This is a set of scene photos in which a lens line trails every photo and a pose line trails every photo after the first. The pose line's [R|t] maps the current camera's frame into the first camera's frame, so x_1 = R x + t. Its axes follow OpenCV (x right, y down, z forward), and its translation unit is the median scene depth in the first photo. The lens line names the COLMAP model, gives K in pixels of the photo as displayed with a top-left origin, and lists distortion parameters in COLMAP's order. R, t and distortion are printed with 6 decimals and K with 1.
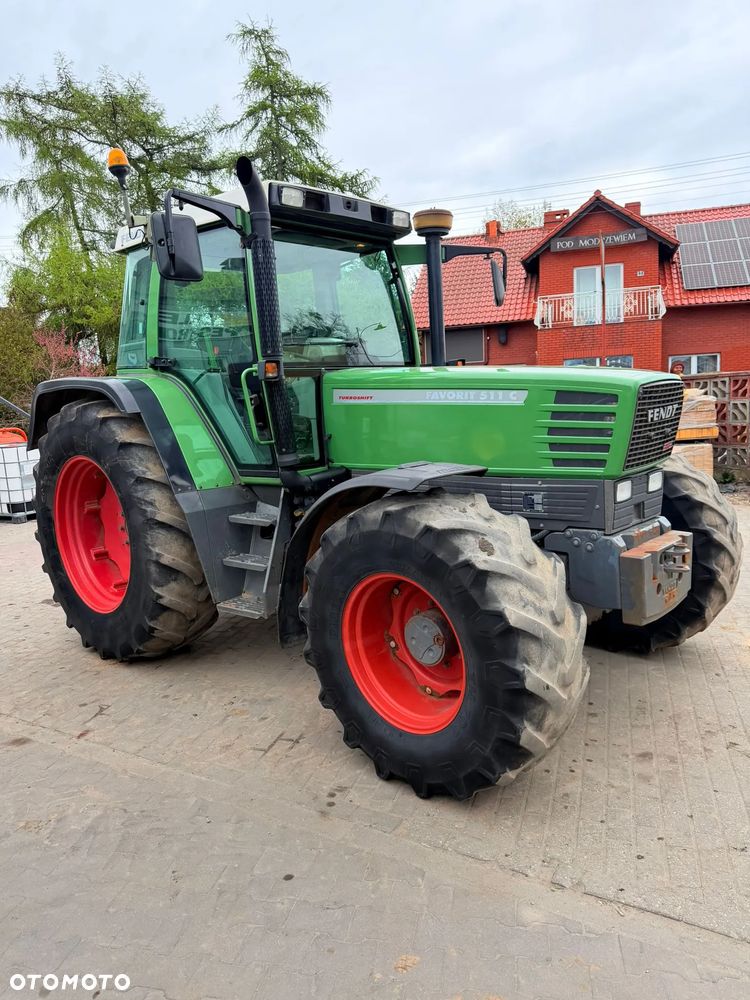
lens RADIAL K [[704.6, 0, 369.0], [0, 704.6, 504.9], [0, 0, 1]] dist [0.059184, -0.067358]
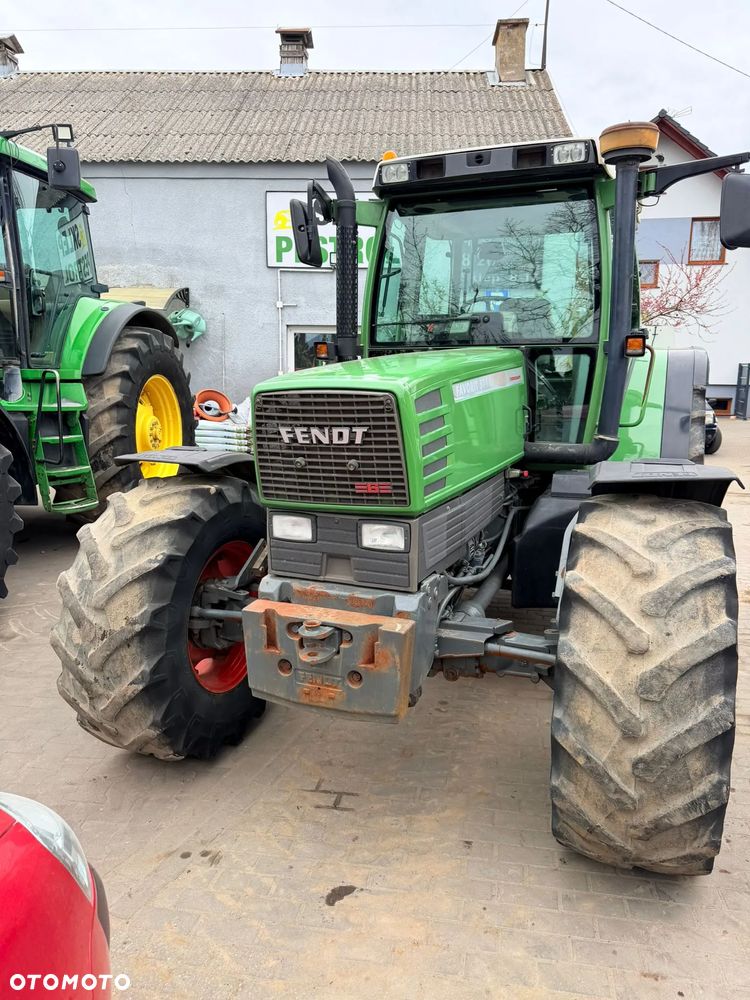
lens RADIAL K [[704.6, 0, 379.0], [0, 704.6, 492.2], [0, 0, 1]] dist [0.059184, -0.067358]
pose [[0.360701, 0.215139, -0.907530, 0.993786], [-0.168382, 0.972065, 0.163513, -0.182315], [0.917356, 0.093832, 0.386851, 0.726503]]
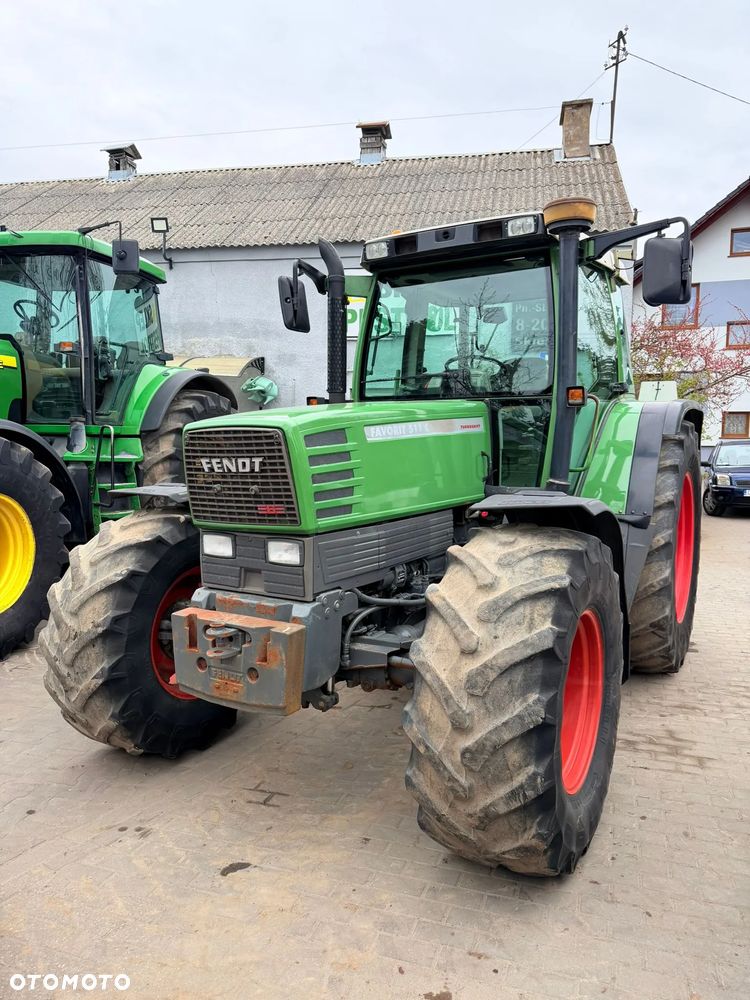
lens RADIAL K [[704.6, 0, 377.6], [0, 704.6, 495.4], [0, 0, 1]] dist [0.059184, -0.067358]
pose [[0.216310, 0.138994, -0.966380, 1.165604], [-0.166151, 0.980617, 0.103851, -0.193143], [0.962083, 0.138101, 0.235211, 0.899568]]
